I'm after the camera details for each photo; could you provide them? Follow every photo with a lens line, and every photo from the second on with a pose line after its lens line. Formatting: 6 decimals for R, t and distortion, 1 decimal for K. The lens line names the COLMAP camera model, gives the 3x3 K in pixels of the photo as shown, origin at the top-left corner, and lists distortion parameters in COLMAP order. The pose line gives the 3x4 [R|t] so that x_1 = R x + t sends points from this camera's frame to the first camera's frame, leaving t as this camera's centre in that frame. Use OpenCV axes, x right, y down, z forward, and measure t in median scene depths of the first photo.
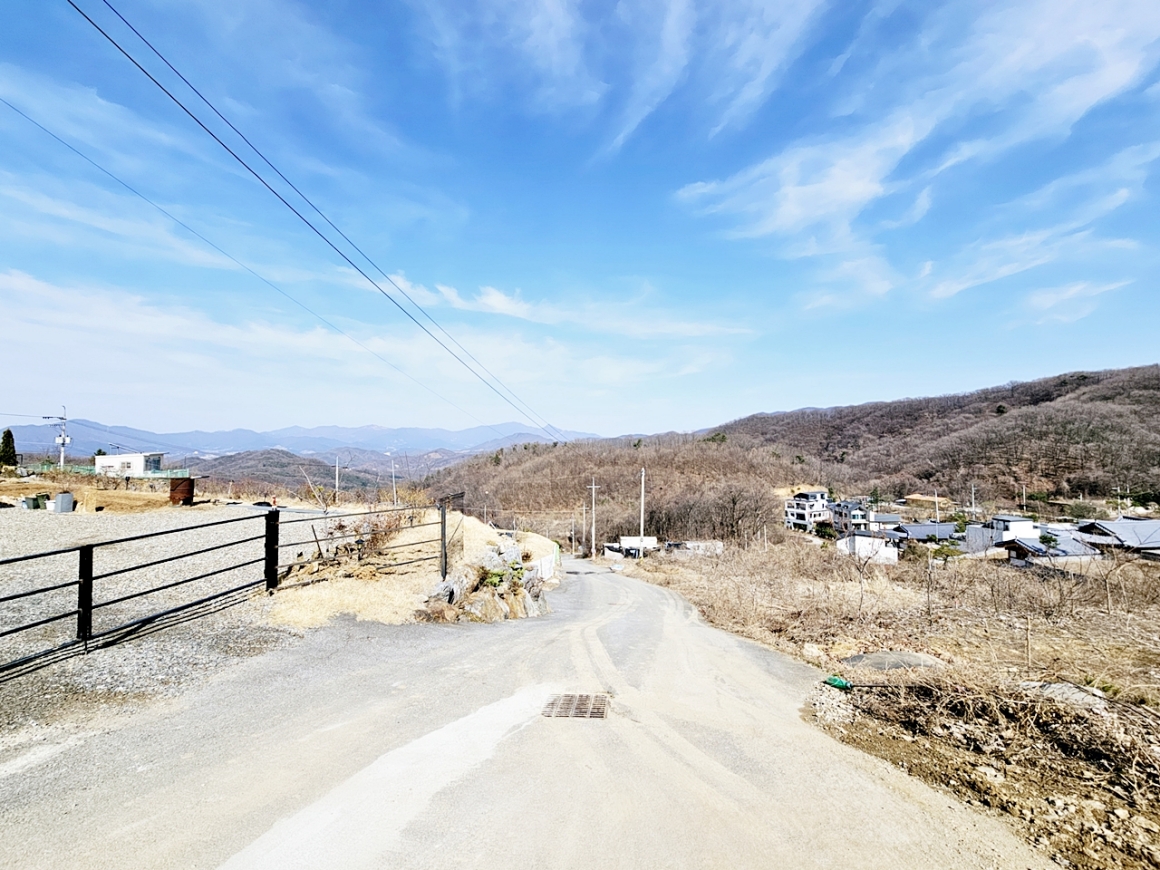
lens RADIAL K [[473.9, 0, 579.2], [0, 473.9, 428.4], [0, 0, 1]] dist [-0.002073, 0.001176]
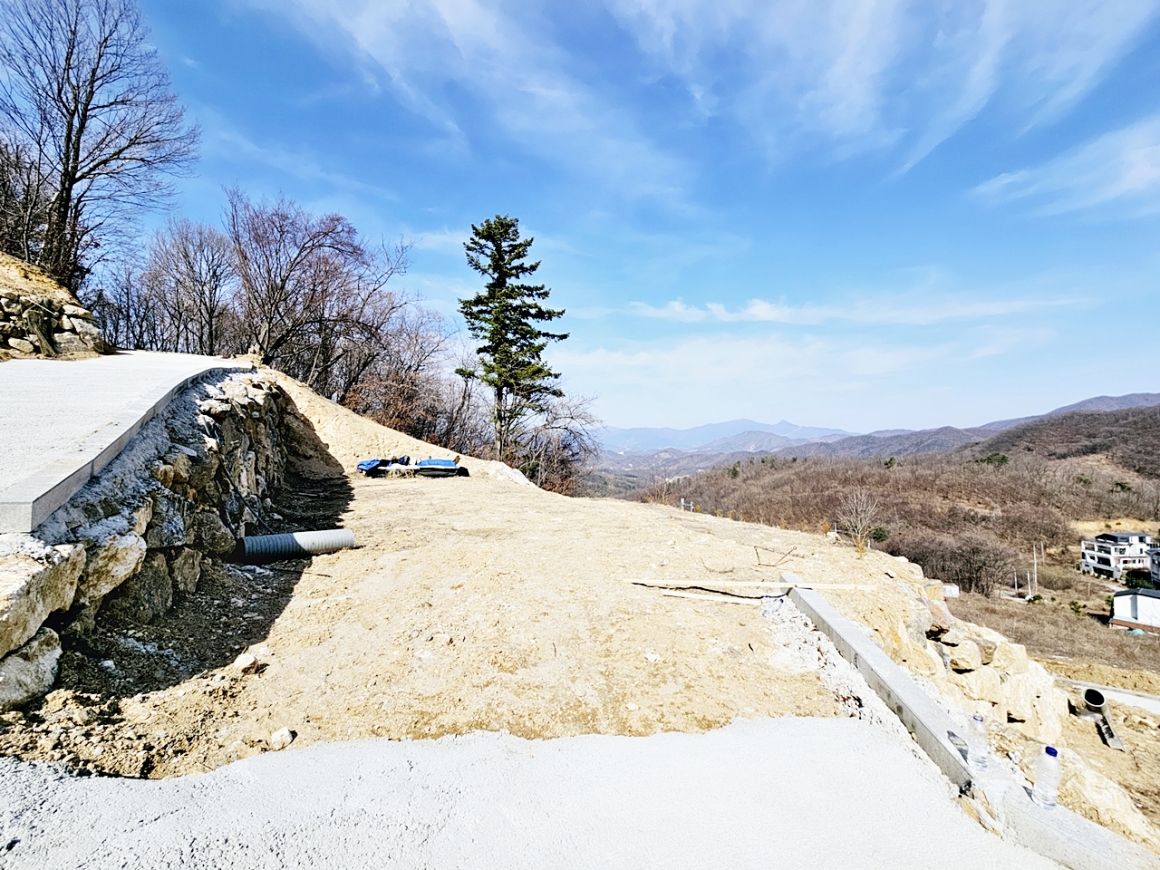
lens RADIAL K [[473.9, 0, 579.1], [0, 473.9, 433.3], [0, 0, 1]] dist [-0.002073, 0.001176]
pose [[0.891103, -0.018600, -0.453419, -0.000777], [0.024865, 0.999660, 0.007859, -0.049526], [0.453119, -0.018278, 0.891263, -0.136076]]
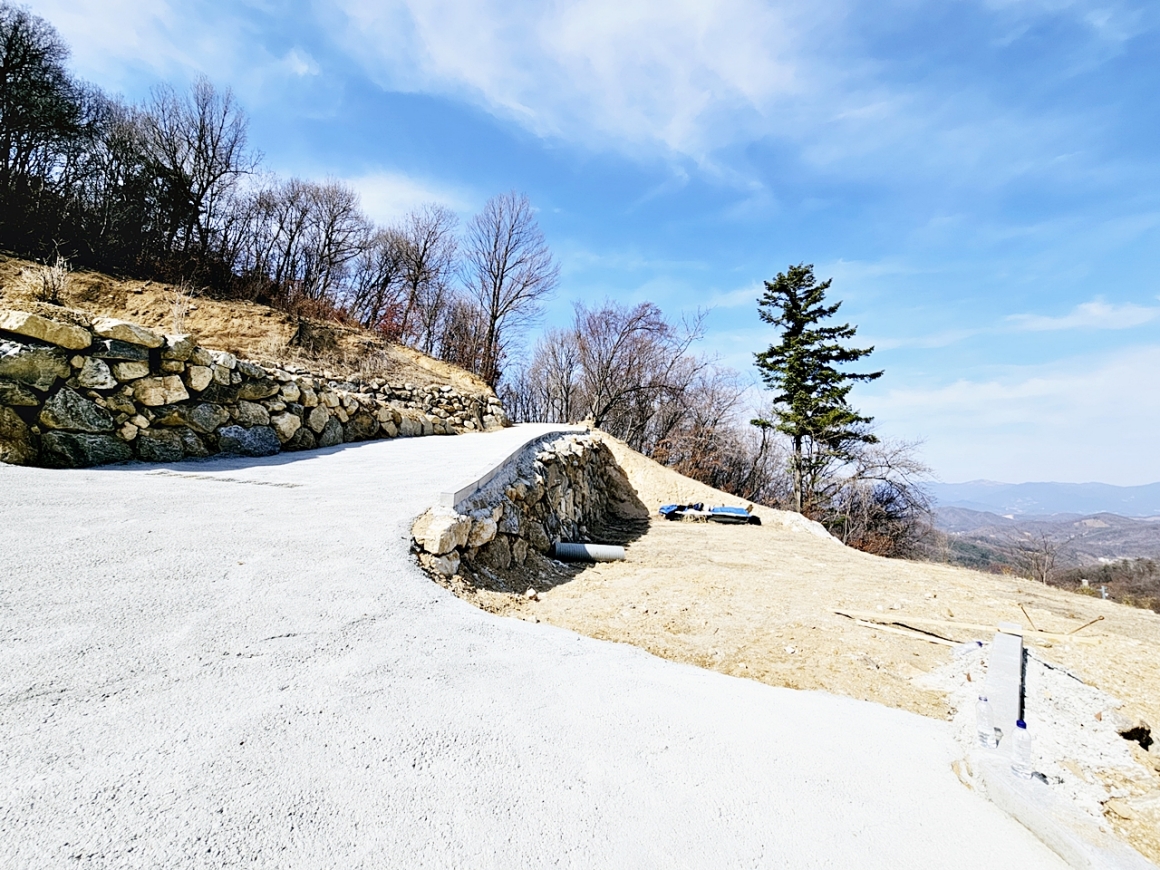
lens RADIAL K [[473.9, 0, 579.1], [0, 473.9, 437.0], [0, 0, 1]] dist [-0.002073, 0.001176]
pose [[0.441320, -0.102523, -0.891474, 0.005499], [0.011968, 0.994036, -0.108393, -0.048697], [0.897270, 0.037166, 0.439915, -0.136871]]
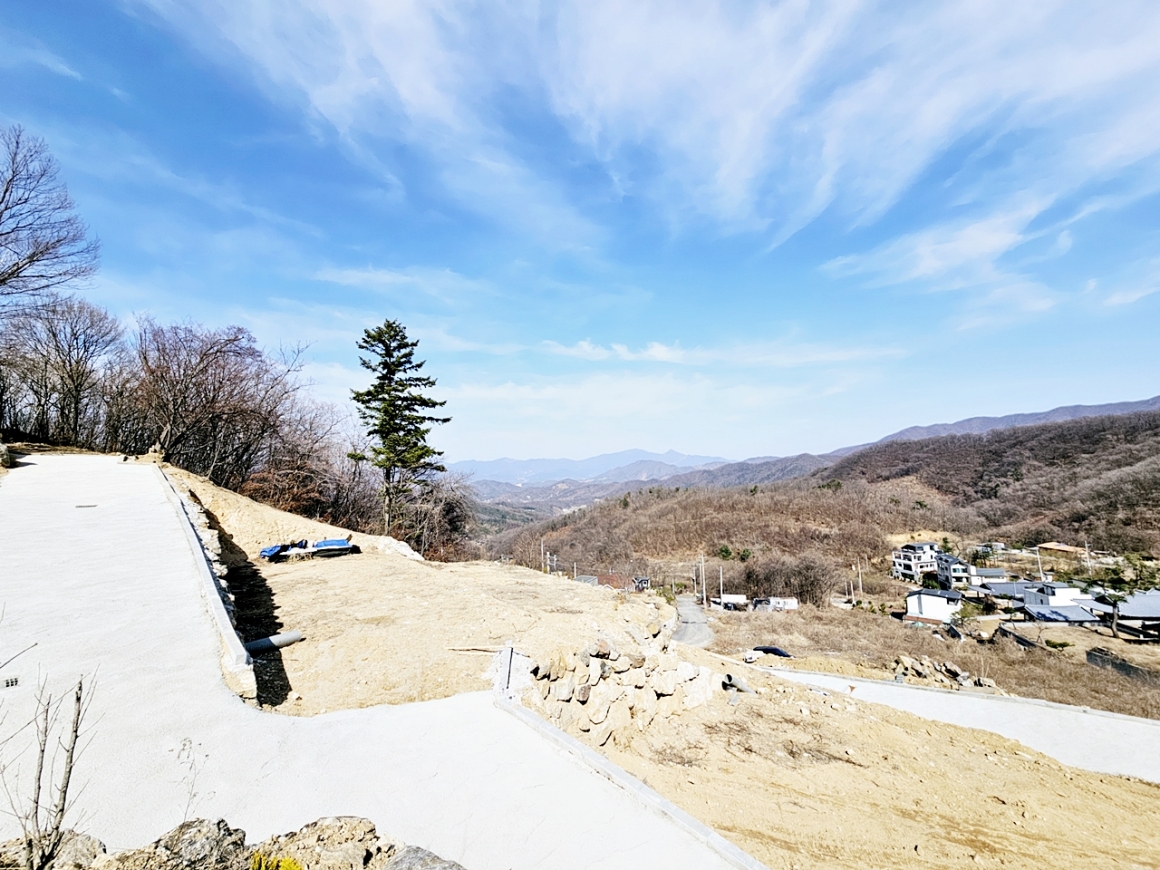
lens RADIAL K [[473.9, 0, 579.0], [0, 473.9, 432.5], [0, 0, 1]] dist [-0.002073, 0.001176]
pose [[0.966601, -0.055405, -0.250224, 0.014225], [0.043634, 0.997675, -0.052352, -0.059198], [0.252542, 0.039686, 0.966772, -0.155639]]
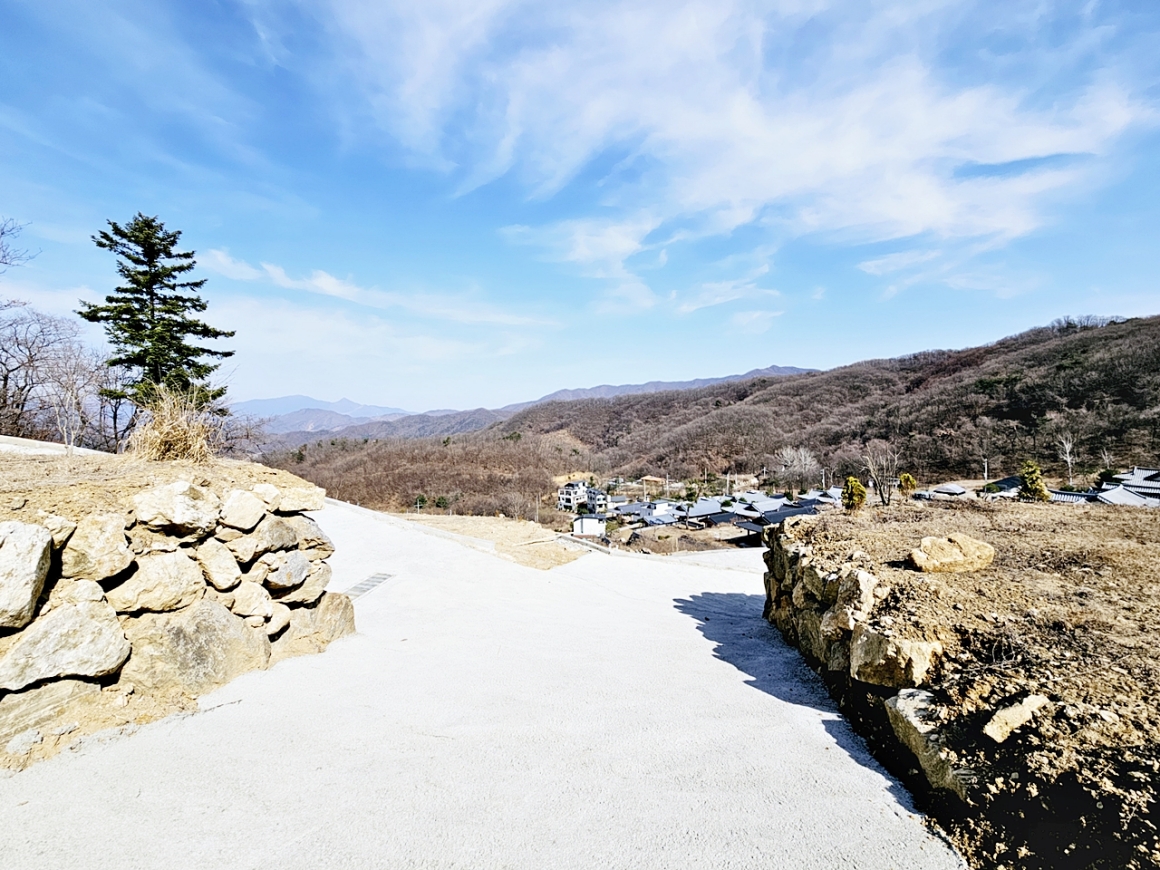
lens RADIAL K [[473.9, 0, 580.3], [0, 473.9, 431.9], [0, 0, 1]] dist [-0.002073, 0.001176]
pose [[0.922092, -0.023742, 0.386241, -0.020648], [-0.000156, 0.998093, 0.061724, -0.060106], [-0.386970, -0.056976, 0.920330, -0.171423]]
